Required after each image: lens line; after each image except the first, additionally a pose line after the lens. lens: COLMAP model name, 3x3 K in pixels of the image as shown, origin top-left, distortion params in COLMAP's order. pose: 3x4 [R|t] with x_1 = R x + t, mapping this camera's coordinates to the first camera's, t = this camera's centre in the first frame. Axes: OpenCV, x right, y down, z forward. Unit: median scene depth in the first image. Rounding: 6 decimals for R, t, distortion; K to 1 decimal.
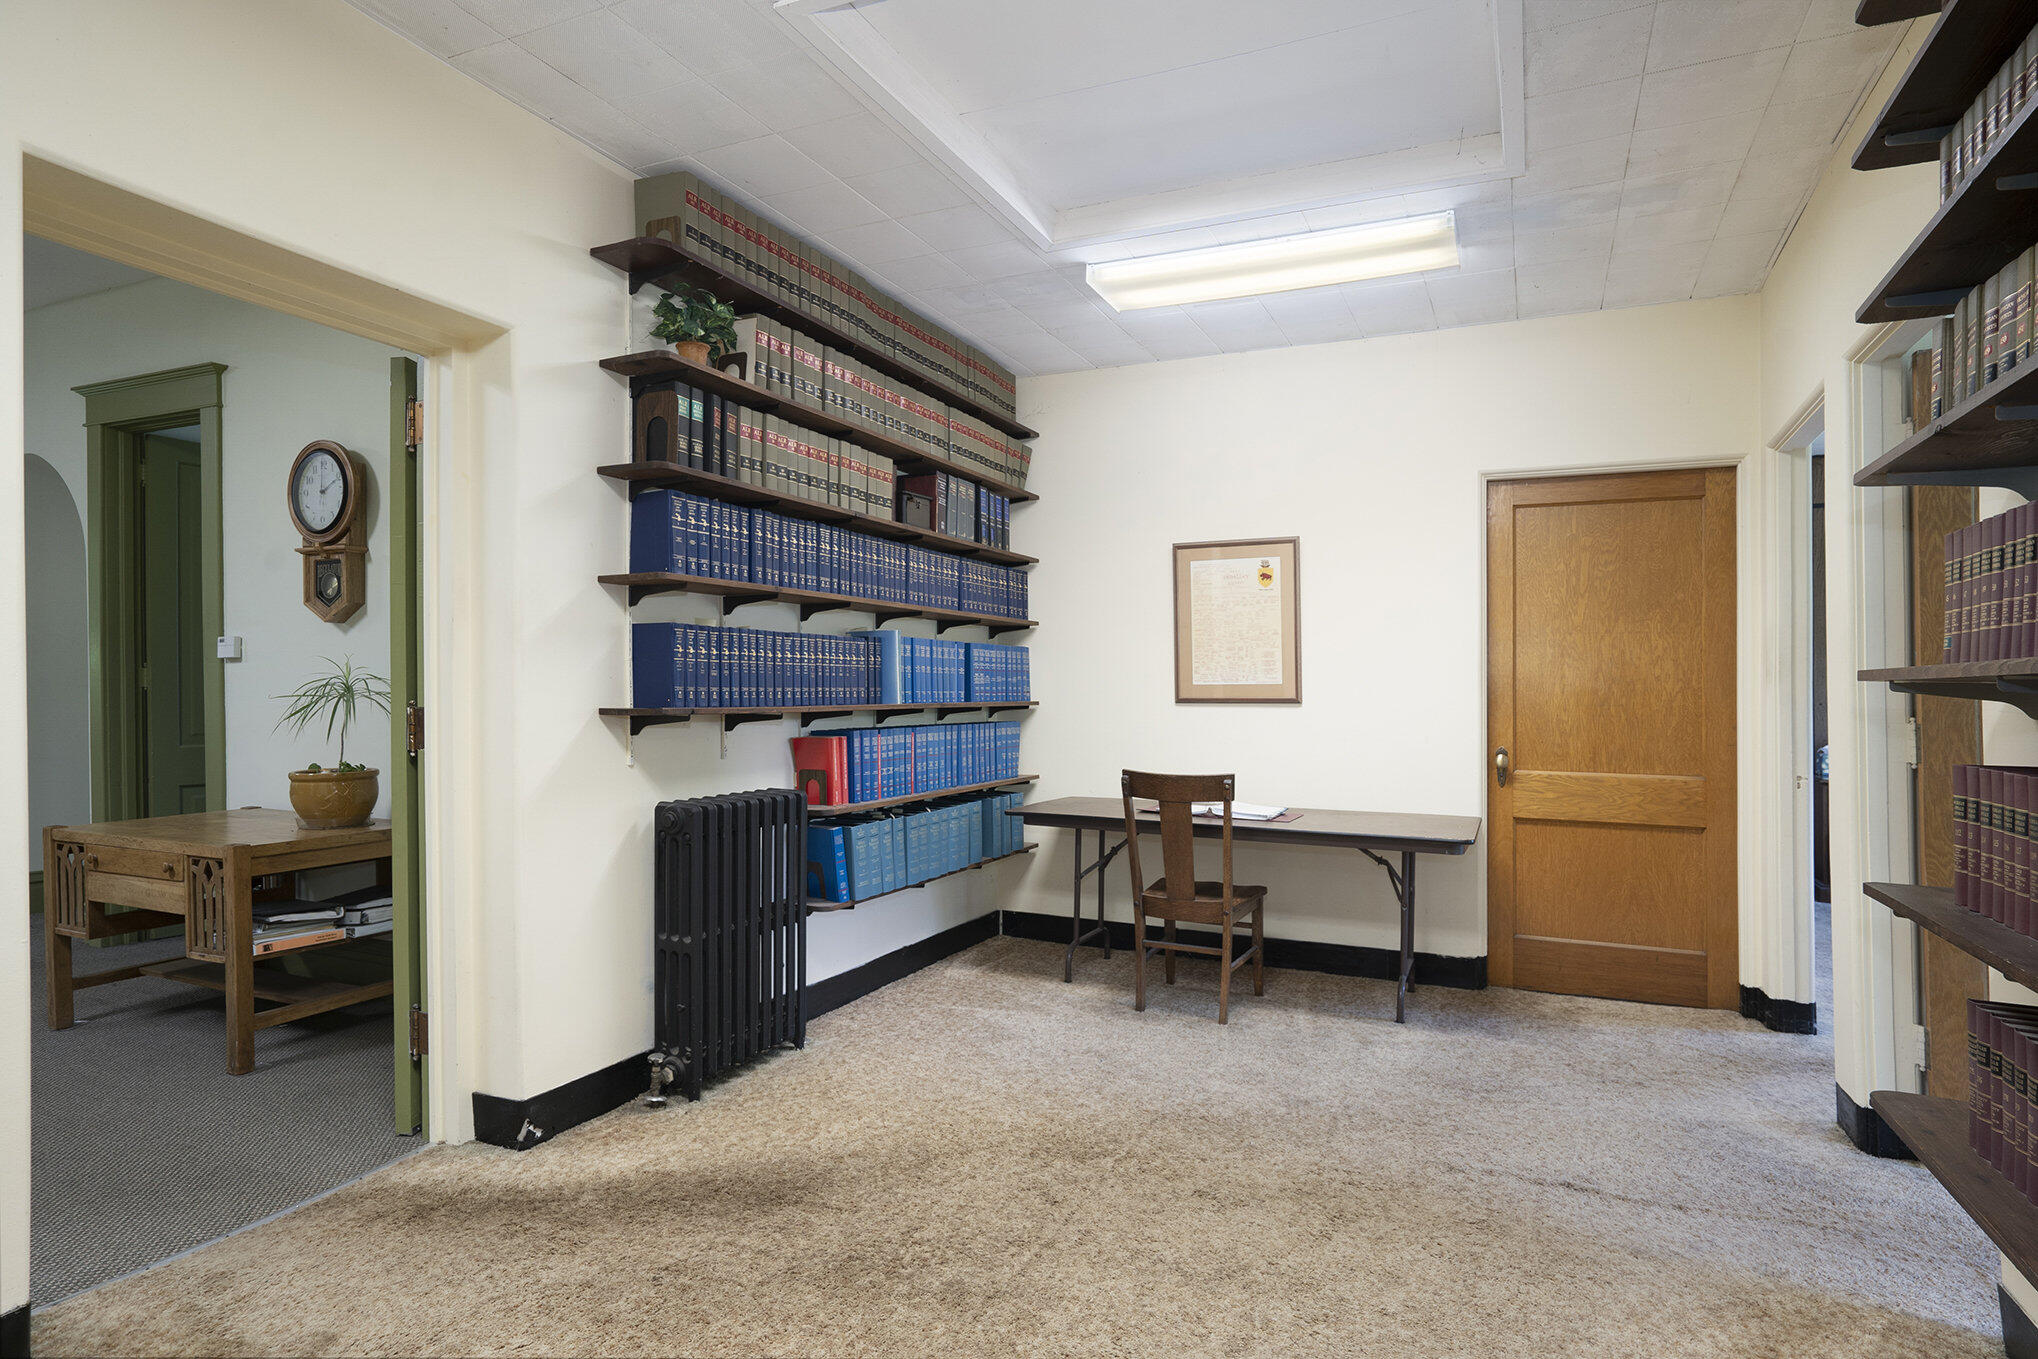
lens RADIAL K [[1074.2, 0, 1028.2], [0, 1074.2, 689.4], [0, 0, 1]] dist [0.002028, 0.001789]
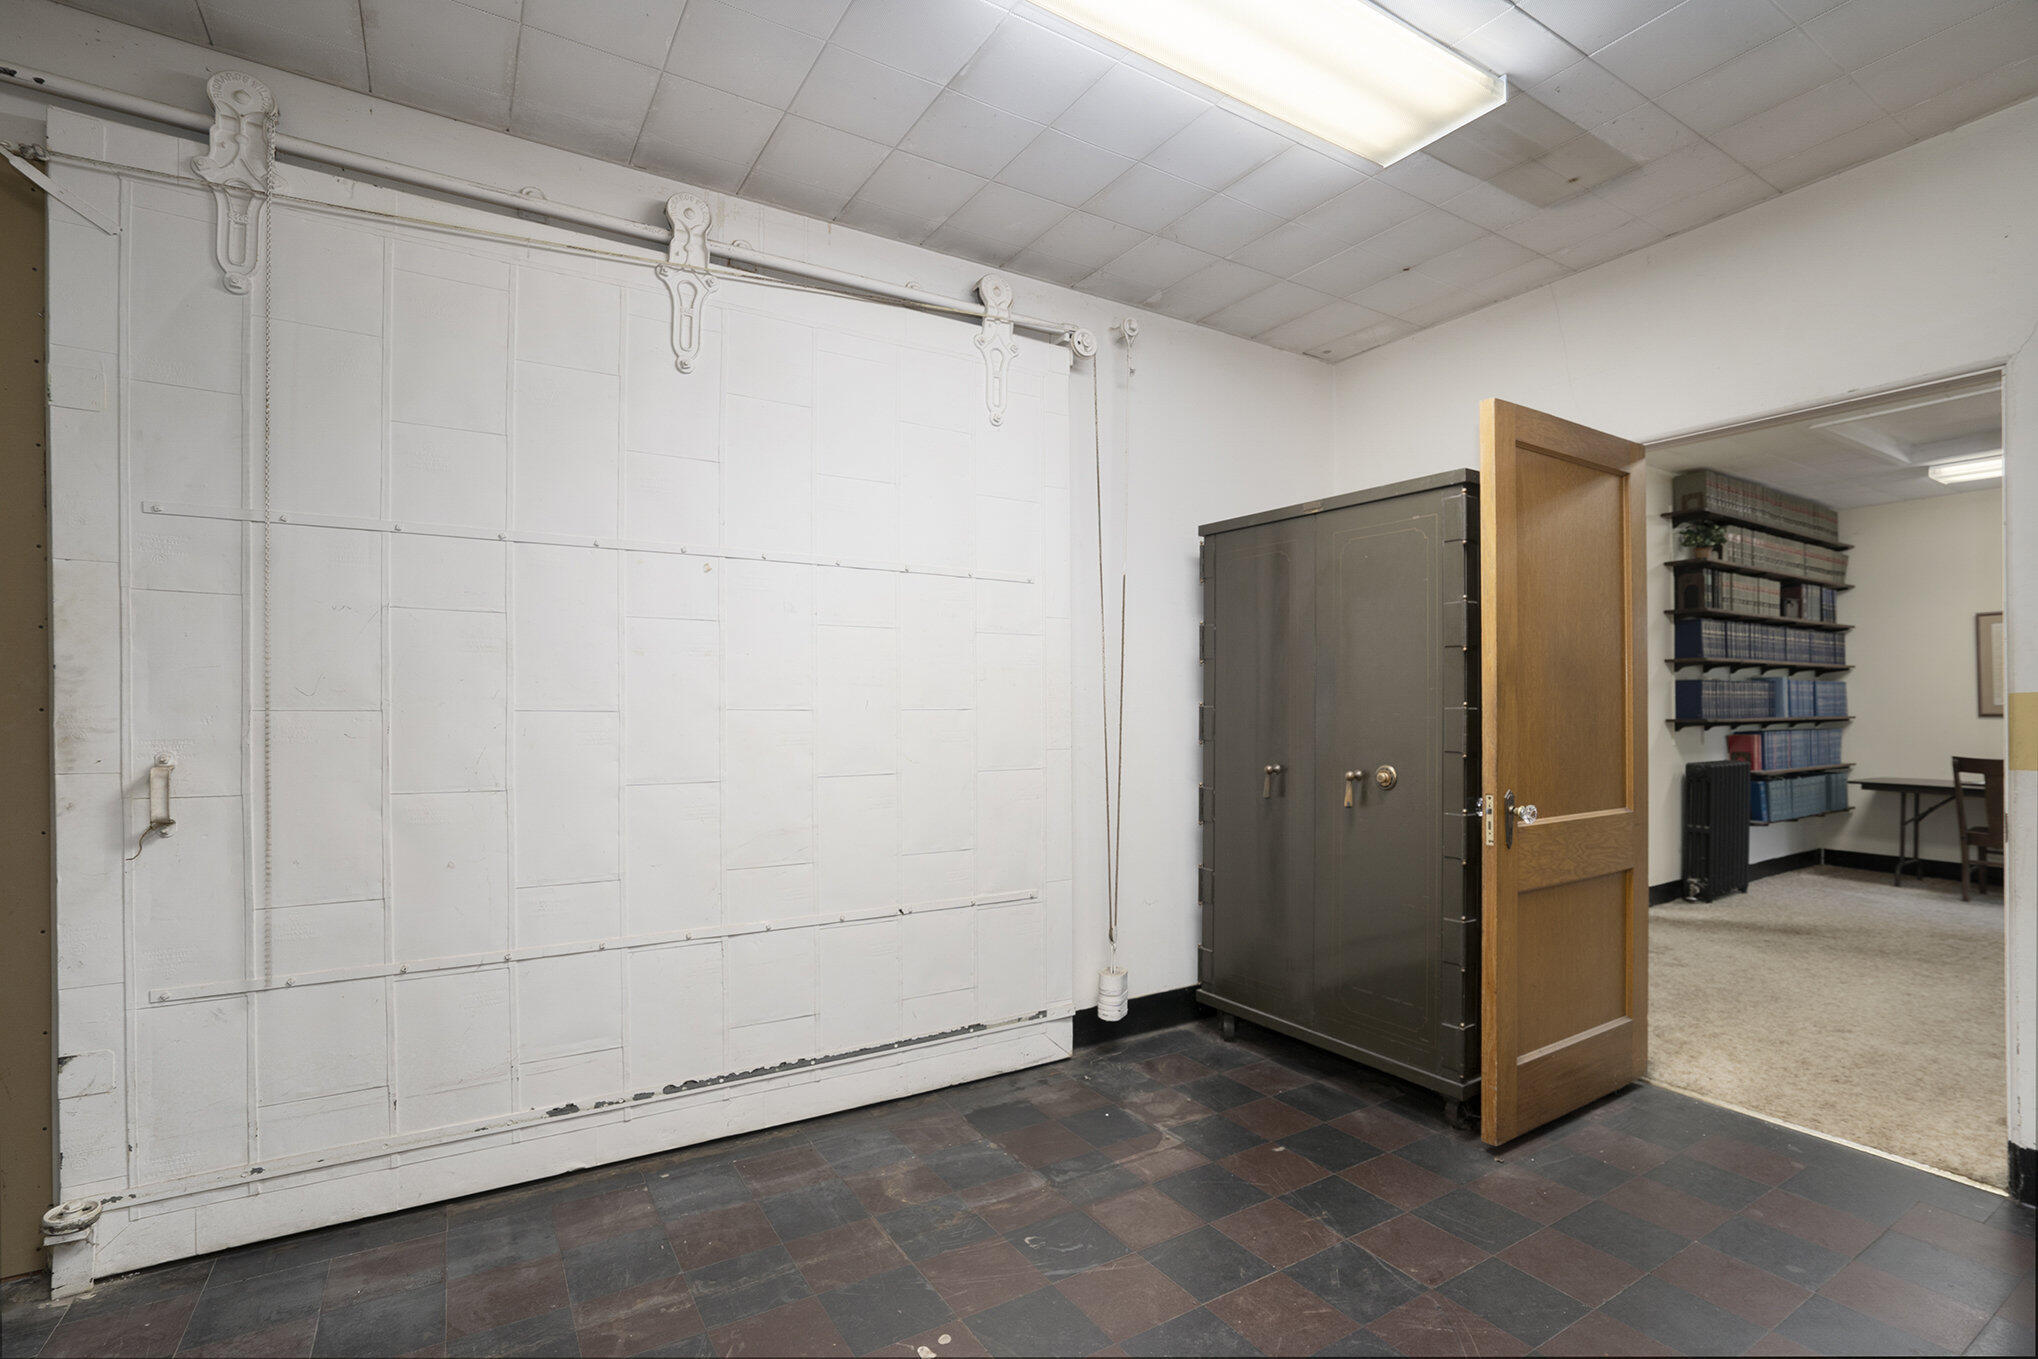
lens RADIAL K [[934.8, 0, 1043.7], [0, 934.8, 712.1], [0, 0, 1]] dist [-0.001011, -0.000826]
pose [[0.852180, -0.007071, -0.523200, -0.353282], [0.007810, 0.999969, -0.000793, -0.003812], [0.523190, -0.003410, 0.852209, -0.965852]]
